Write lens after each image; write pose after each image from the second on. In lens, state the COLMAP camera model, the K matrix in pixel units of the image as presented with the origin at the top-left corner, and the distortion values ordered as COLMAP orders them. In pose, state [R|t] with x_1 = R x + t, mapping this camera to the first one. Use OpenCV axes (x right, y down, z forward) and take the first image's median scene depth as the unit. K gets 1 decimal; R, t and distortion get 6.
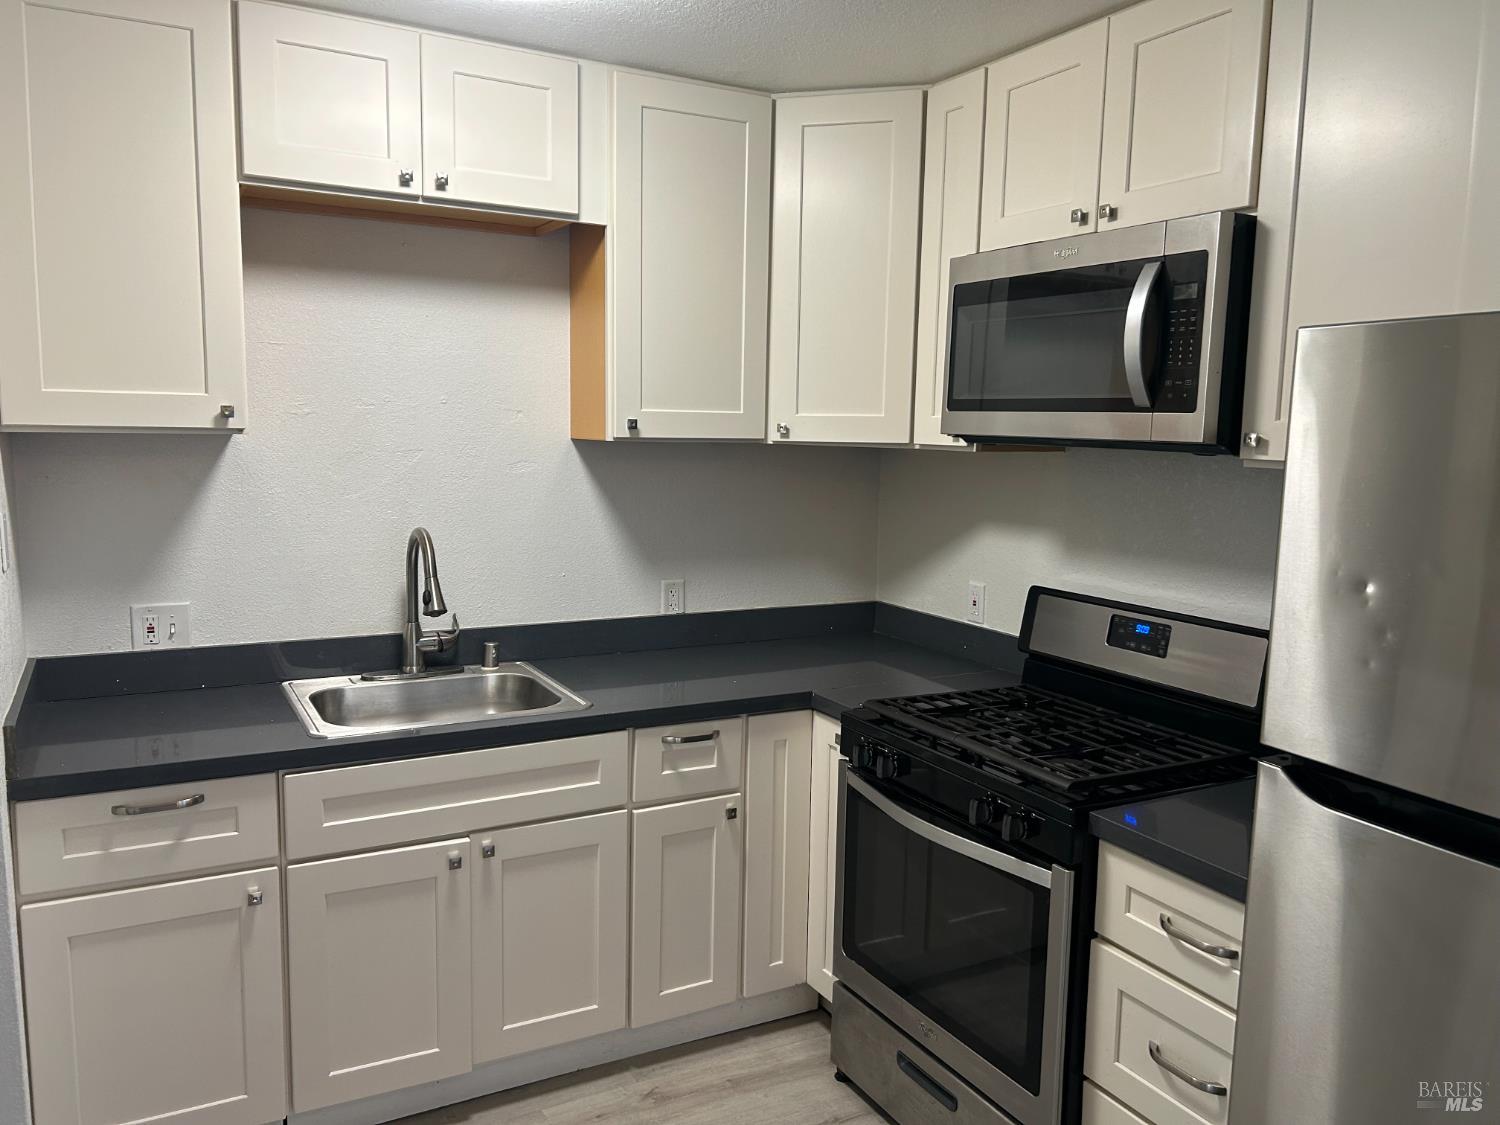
lens RADIAL K [[1128.1, 0, 748.1], [0, 1128.1, 566.3], [0, 0, 1]] dist [0.045003, -0.048742]
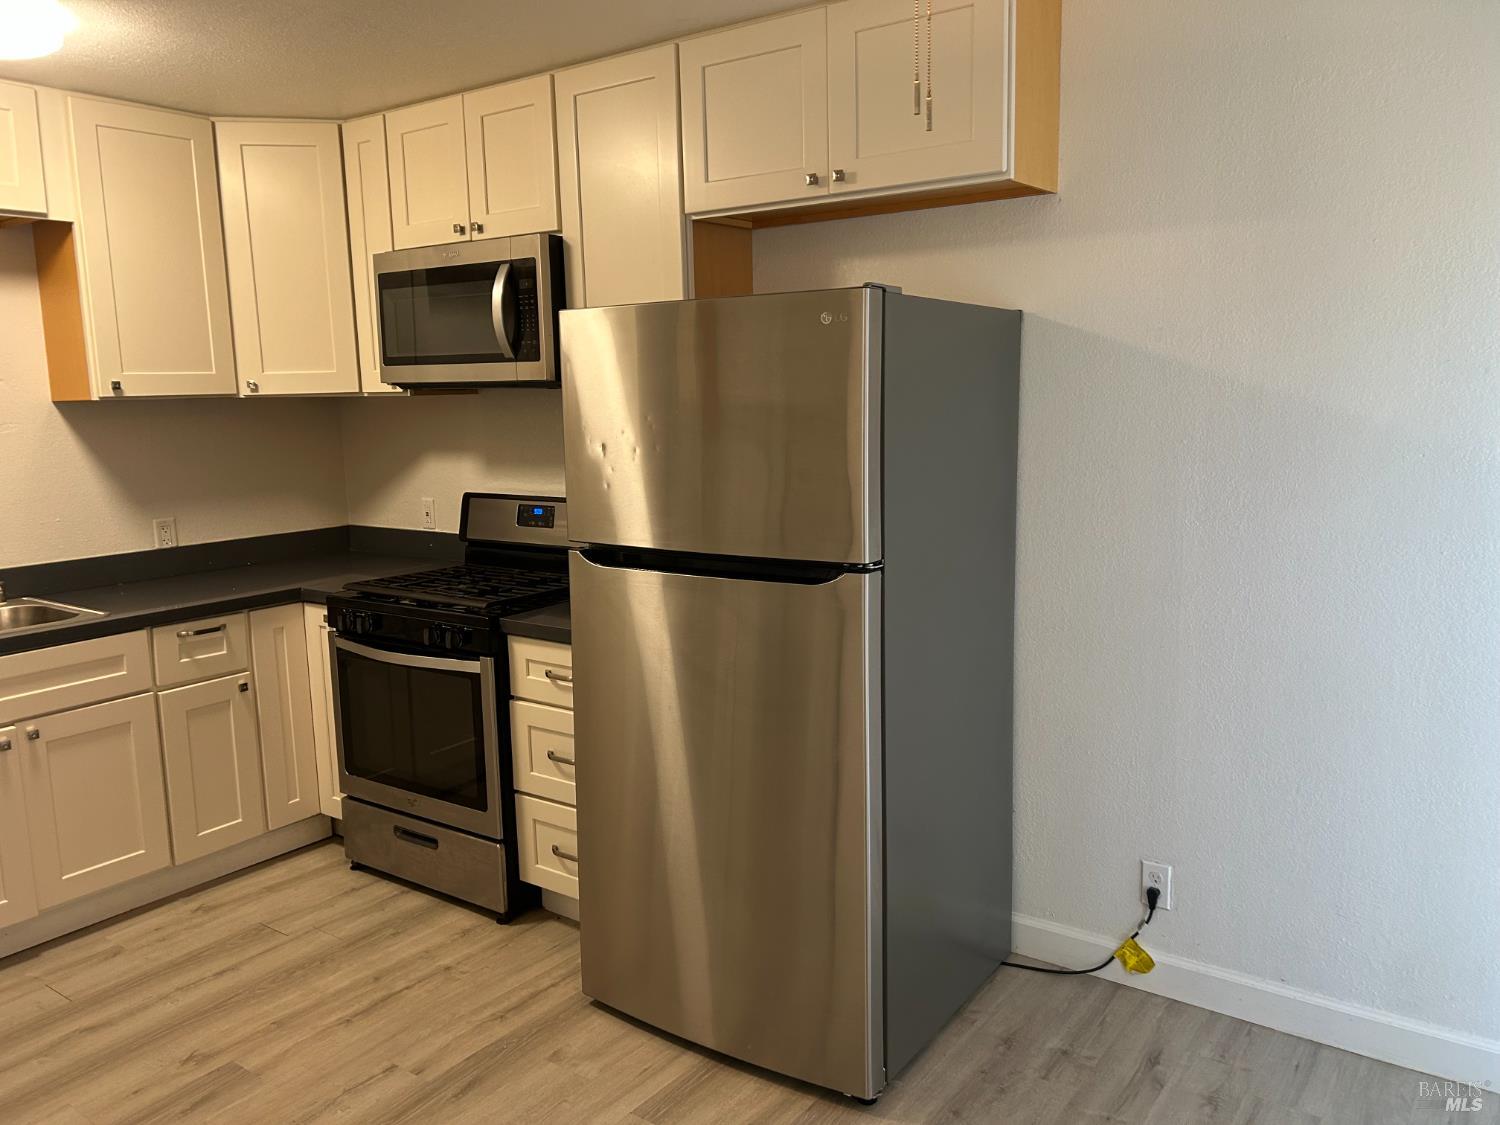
lens RADIAL K [[1128.1, 0, 748.8], [0, 1128.1, 552.3], [0, 0, 1]] dist [0.045003, -0.048742]
pose [[0.899487, -0.104400, 0.424293, -0.031258], [0.096119, 0.994527, 0.040941, 0.071746], [-0.426245, 0.003957, 0.904599, -0.420960]]
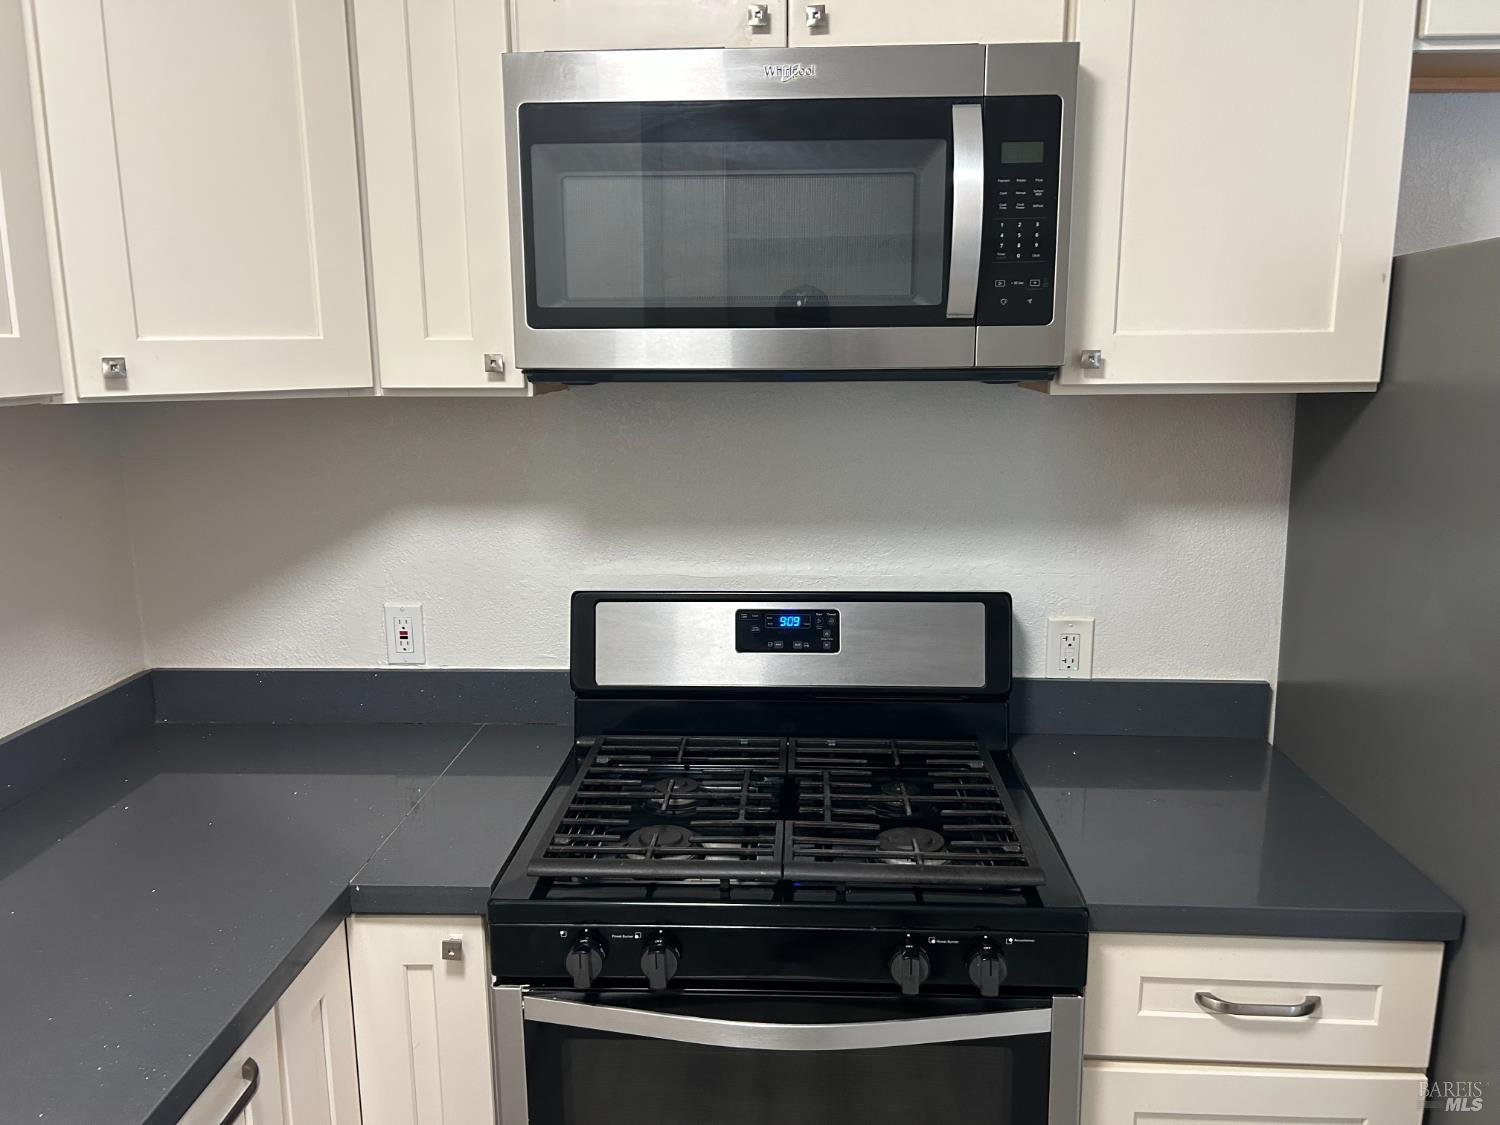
lens RADIAL K [[1128.1, 0, 756.6], [0, 1128.1, 562.7], [0, 0, 1]] dist [0.045003, -0.048742]
pose [[0.525004, -0.182184, 0.831372, -0.264242], [0.126678, 0.982667, 0.135343, -0.082945], [-0.841619, 0.034261, 0.538983, 0.594536]]
